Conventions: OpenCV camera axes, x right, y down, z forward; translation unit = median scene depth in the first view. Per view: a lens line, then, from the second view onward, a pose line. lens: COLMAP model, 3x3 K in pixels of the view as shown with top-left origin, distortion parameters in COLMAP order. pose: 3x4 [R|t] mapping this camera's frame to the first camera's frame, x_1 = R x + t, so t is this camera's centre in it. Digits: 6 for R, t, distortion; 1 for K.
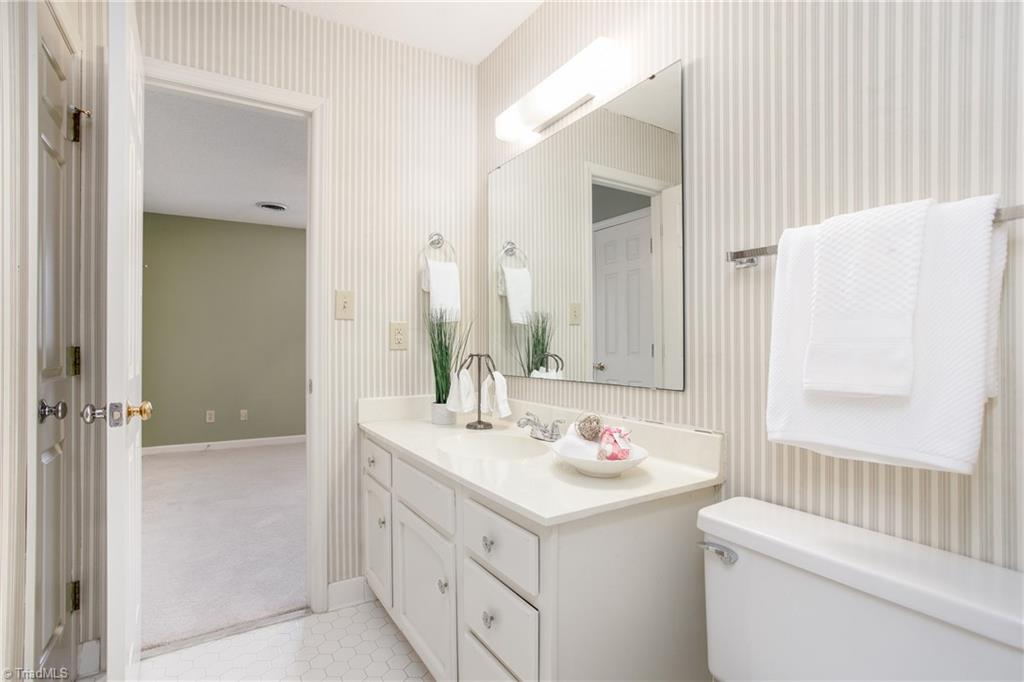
lens RADIAL K [[499.2, 0, 509.9], [0, 499.2, 337.5], [0, 0, 1]] dist [-0.059704, 0.039950]
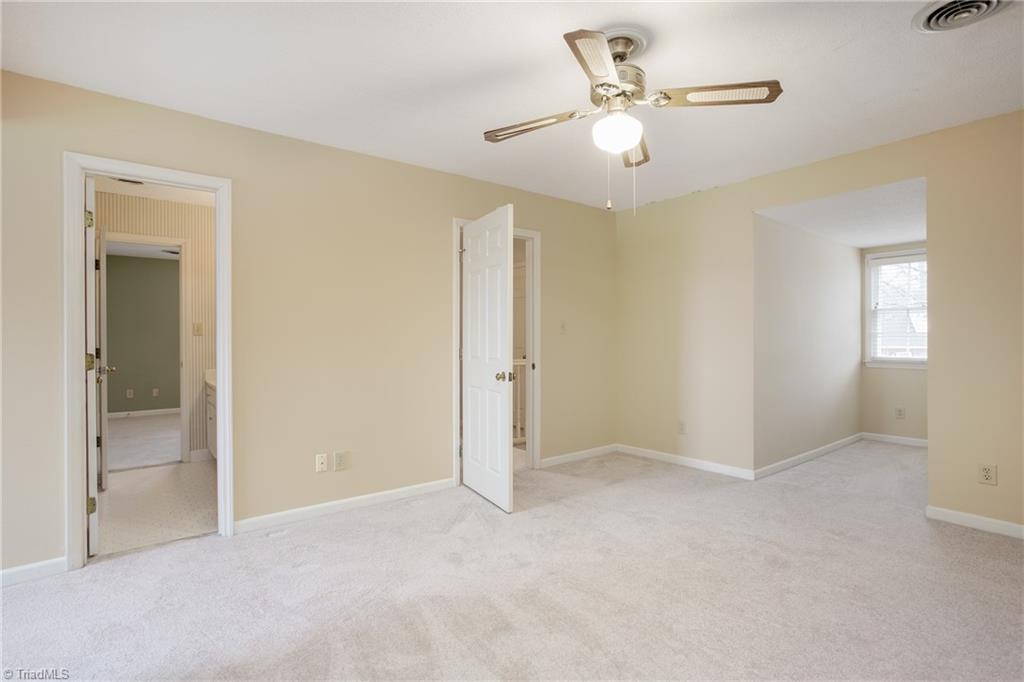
lens RADIAL K [[499.2, 0, 509.9], [0, 499.2, 337.5], [0, 0, 1]] dist [-0.059704, 0.039950]
pose [[0.992359, 0.002356, 0.123365, 0.802319], [-0.003457, 0.999956, 0.008715, -0.050915], [-0.123339, -0.009075, 0.992323, -1.405605]]
